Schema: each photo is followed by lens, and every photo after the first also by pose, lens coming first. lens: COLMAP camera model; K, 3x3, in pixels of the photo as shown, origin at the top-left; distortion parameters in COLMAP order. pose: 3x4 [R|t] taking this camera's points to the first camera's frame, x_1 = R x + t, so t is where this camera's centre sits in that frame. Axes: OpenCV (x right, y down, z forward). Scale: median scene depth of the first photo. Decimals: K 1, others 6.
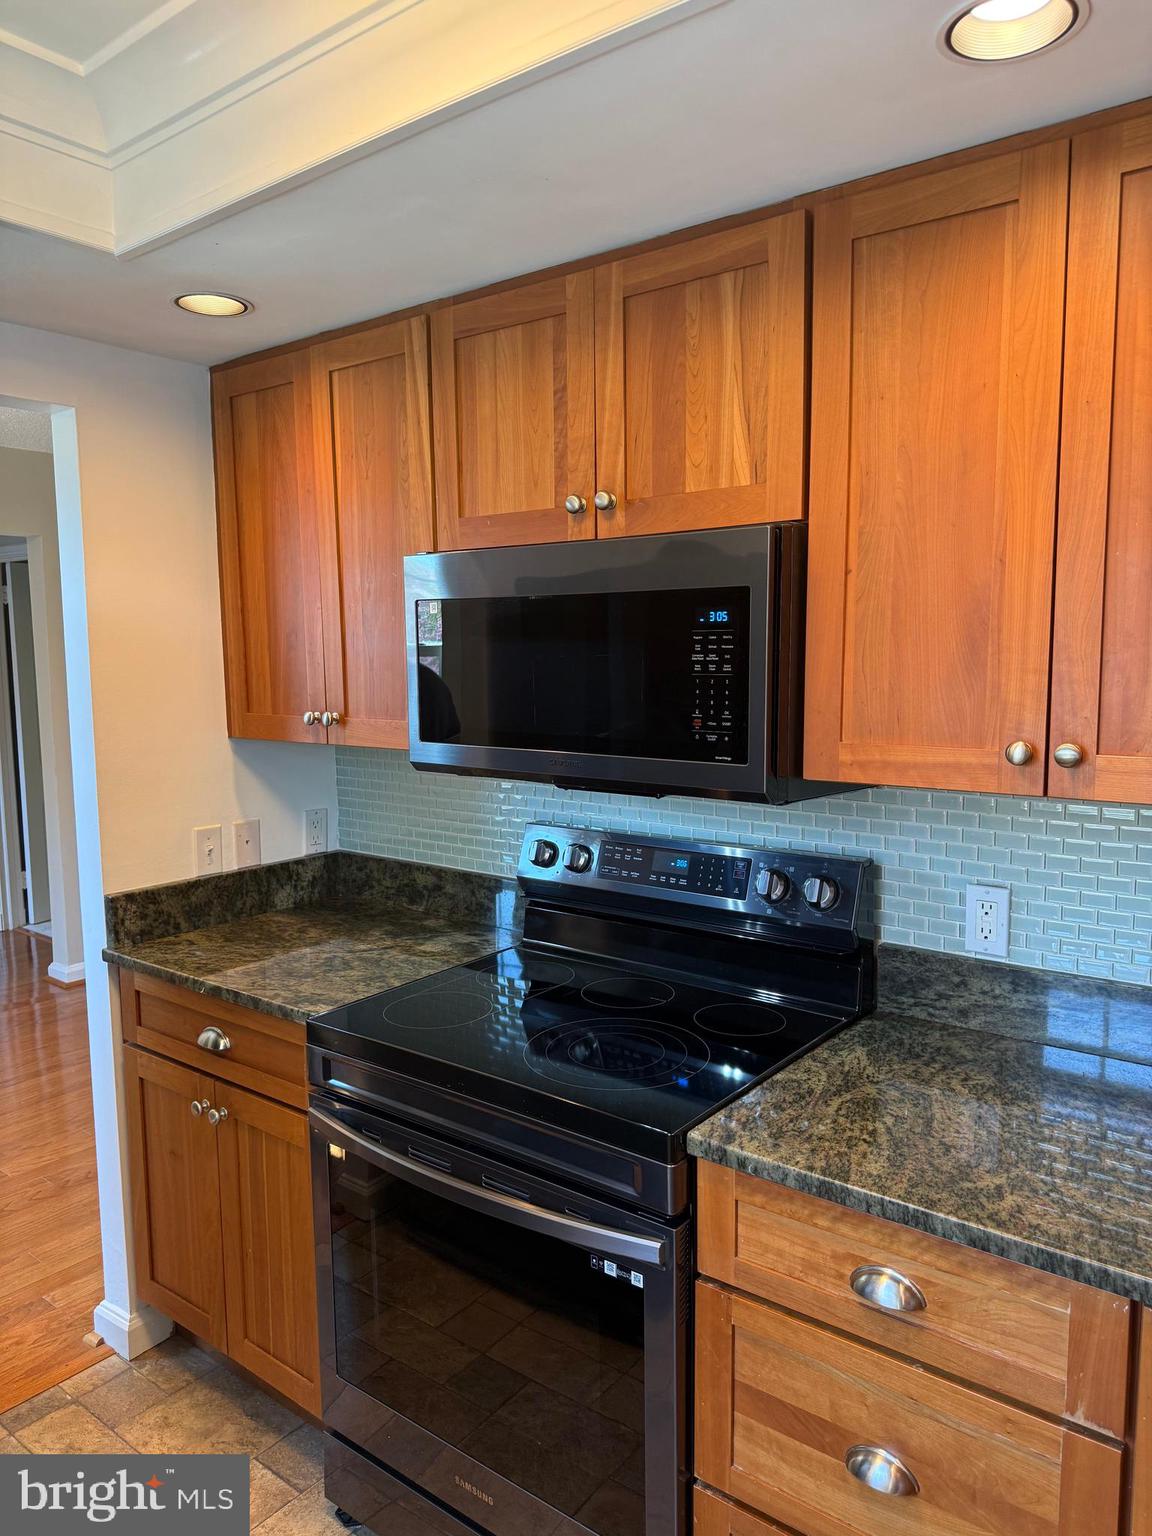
lens RADIAL K [[1091.6, 0, 564.4], [0, 1091.6, 777.6], [0, 0, 1]] dist [0.059943, -0.072970]
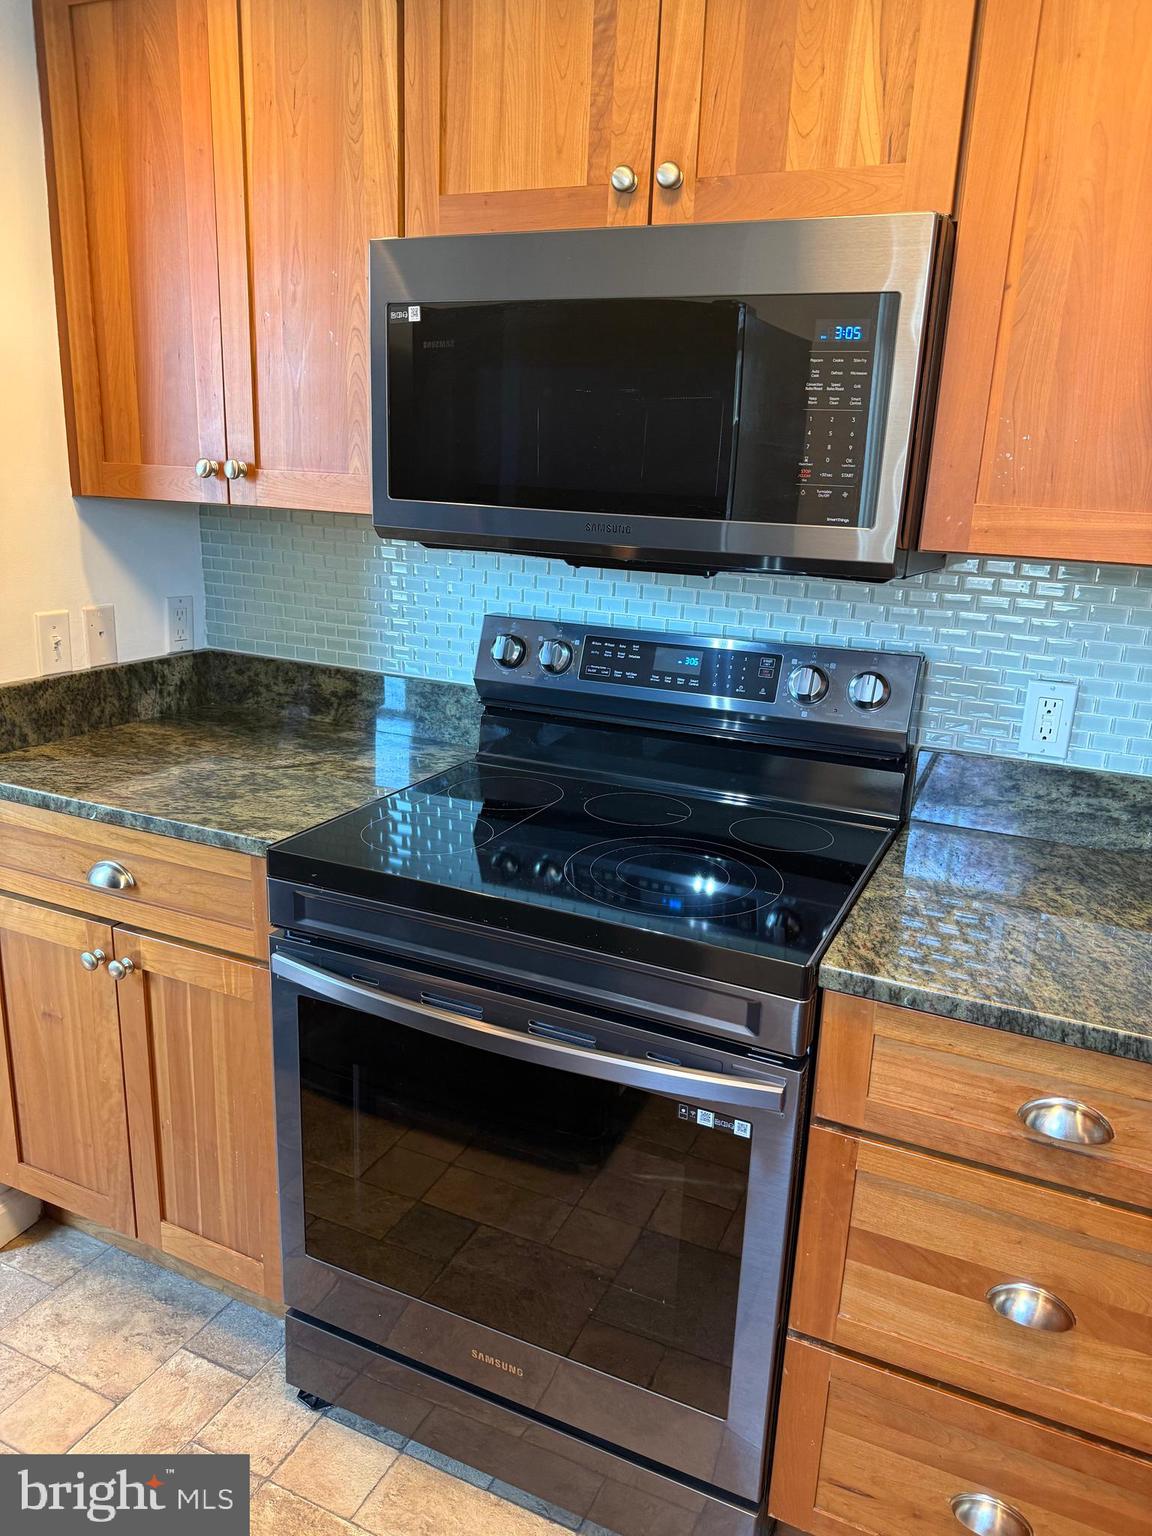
lens RADIAL K [[1091.6, 0, 565.6], [0, 1091.6, 780.4], [0, 0, 1]] dist [0.059943, -0.072970]
pose [[0.972134, -0.014577, 0.233972, -0.201770], [-0.022779, 0.987468, 0.156167, 0.041532], [-0.233316, -0.157145, 0.959619, 0.189294]]
